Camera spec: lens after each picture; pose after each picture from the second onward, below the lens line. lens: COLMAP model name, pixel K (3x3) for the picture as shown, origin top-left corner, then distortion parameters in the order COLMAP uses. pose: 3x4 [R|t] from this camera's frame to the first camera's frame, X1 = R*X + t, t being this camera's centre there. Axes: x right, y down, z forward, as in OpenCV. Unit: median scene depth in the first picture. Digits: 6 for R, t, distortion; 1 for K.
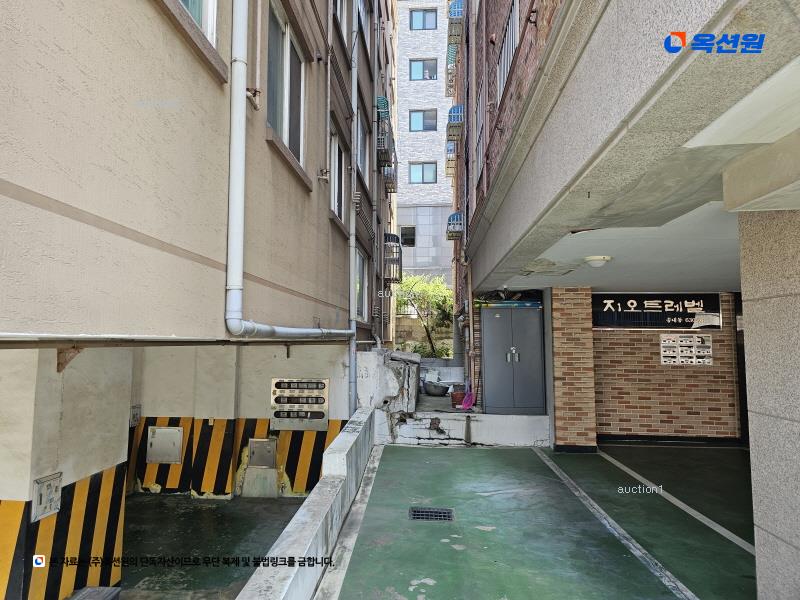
lens RADIAL K [[536.5, 0, 382.8], [0, 536.5, 295.1], [0, 0, 1]] dist [0.068080, -0.060446]
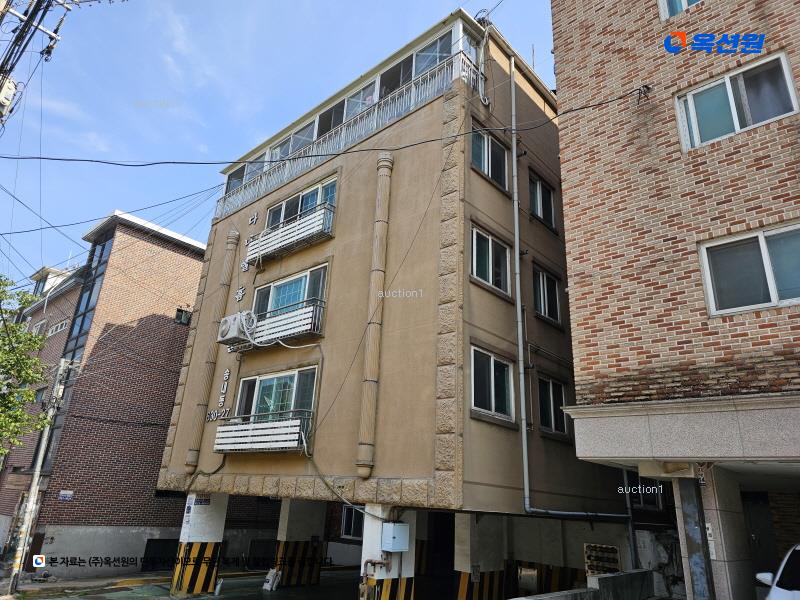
lens RADIAL K [[536.5, 0, 381.6], [0, 536.5, 295.0], [0, 0, 1]] dist [0.068080, -0.060446]
pose [[0.784656, -0.181468, -0.592777, 0.452155], [-0.003950, 0.954714, -0.297498, -0.075185], [0.619919, 0.235775, 0.748405, -0.849821]]
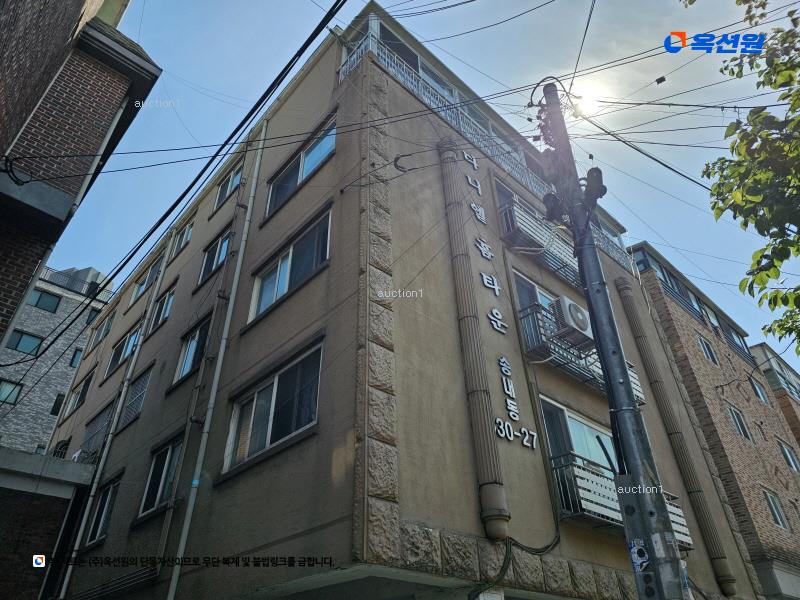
lens RADIAL K [[536.5, 0, 397.8], [0, 536.5, 303.7], [0, 0, 1]] dist [0.068080, -0.060446]
pose [[0.666705, 0.421852, 0.614447, -1.893629], [-0.039783, 0.843372, -0.535855, 0.090167], [-0.744259, 0.332813, 0.579063, -0.218254]]
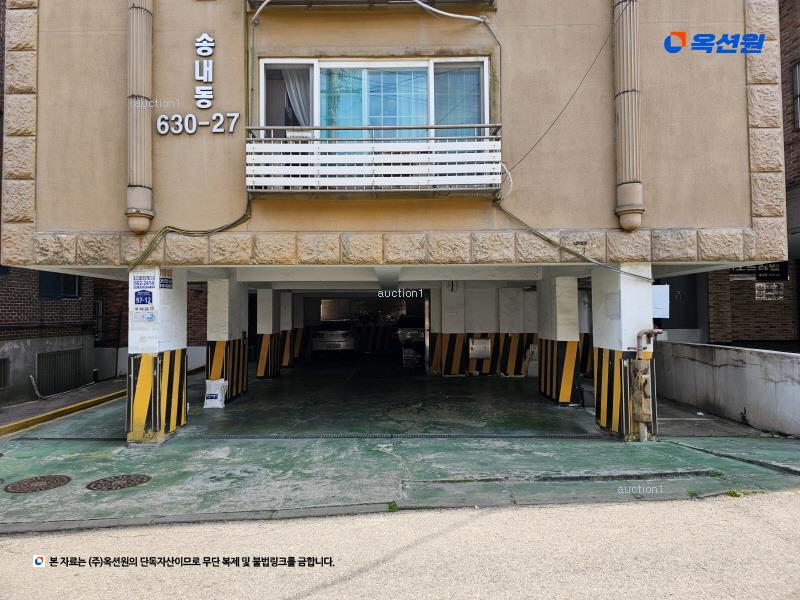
lens RADIAL K [[536.5, 0, 385.1], [0, 536.5, 294.7], [0, 0, 1]] dist [0.068080, -0.060446]
pose [[0.997244, -0.008475, 0.073702, -0.857523], [0.004833, 0.998765, 0.049458, 0.017643], [-0.074030, -0.048965, 0.996053, -0.703996]]
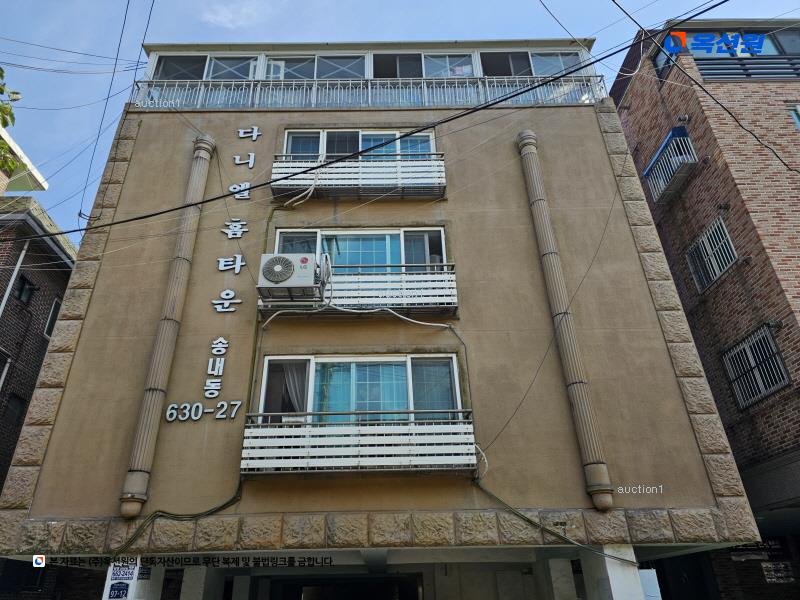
lens RADIAL K [[536.5, 0, 383.8], [0, 536.5, 292.5], [0, 0, 1]] dist [0.068080, -0.060446]
pose [[0.995670, 0.024592, 0.089651, -0.859782], [0.015539, 0.906781, -0.421315, 0.007192], [-0.091655, 0.420884, 0.902472, -0.806047]]
